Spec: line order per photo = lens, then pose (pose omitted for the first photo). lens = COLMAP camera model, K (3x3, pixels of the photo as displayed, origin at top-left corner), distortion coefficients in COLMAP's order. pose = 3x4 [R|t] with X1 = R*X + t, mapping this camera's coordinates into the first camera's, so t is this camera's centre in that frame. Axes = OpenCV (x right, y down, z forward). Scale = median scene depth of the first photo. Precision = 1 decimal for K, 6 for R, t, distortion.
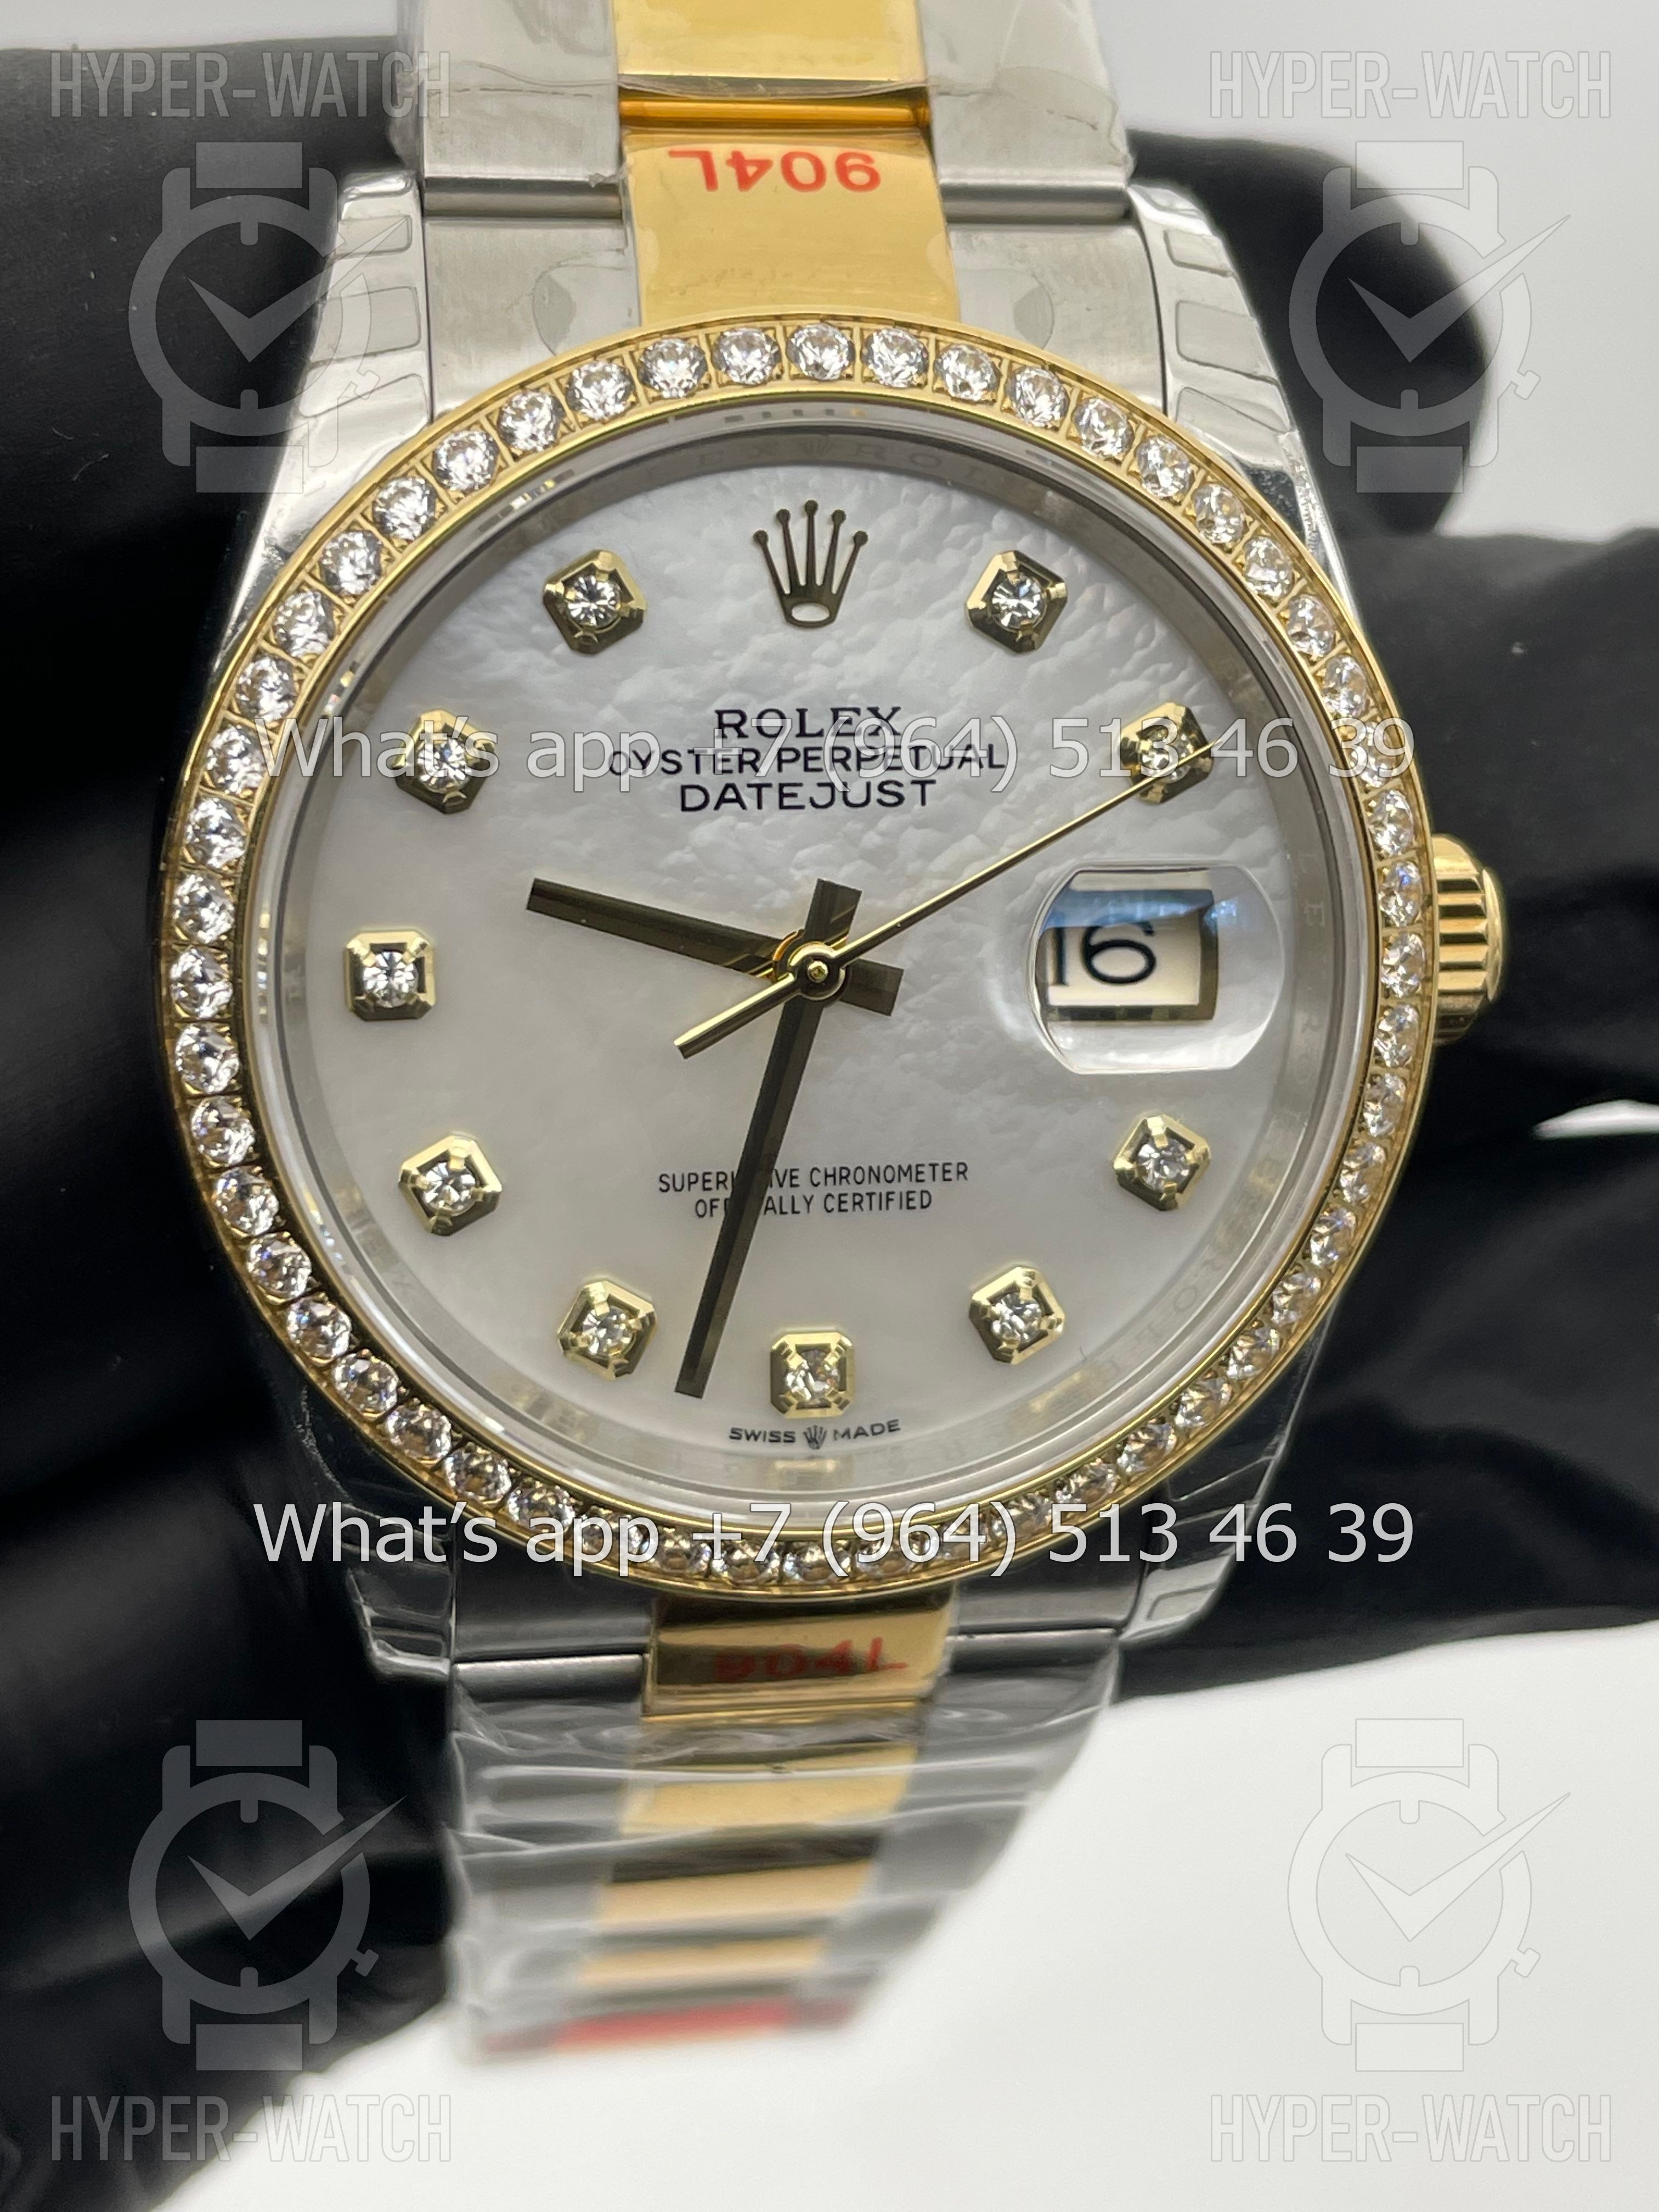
lens RADIAL K [[3315.5, 0, 828.6], [0, 3315.5, 1142.3], [0, 0, 1]] dist [0.078613, 0.012870]
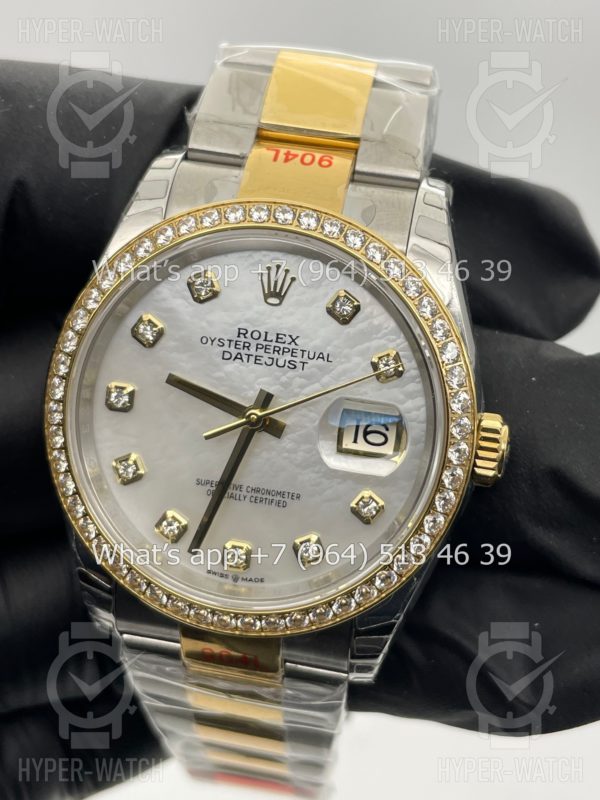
lens RADIAL K [[1199.1, 0, 299.7], [0, 1199.1, 413.1], [0, 0, 1]] dist [0.078613, 0.012870]
pose [[0.949516, 0.163297, -0.267867, 0.316796], [-0.188581, 0.979461, -0.071372, 0.011896], [0.250711, 0.118284, 0.960809, -0.016887]]
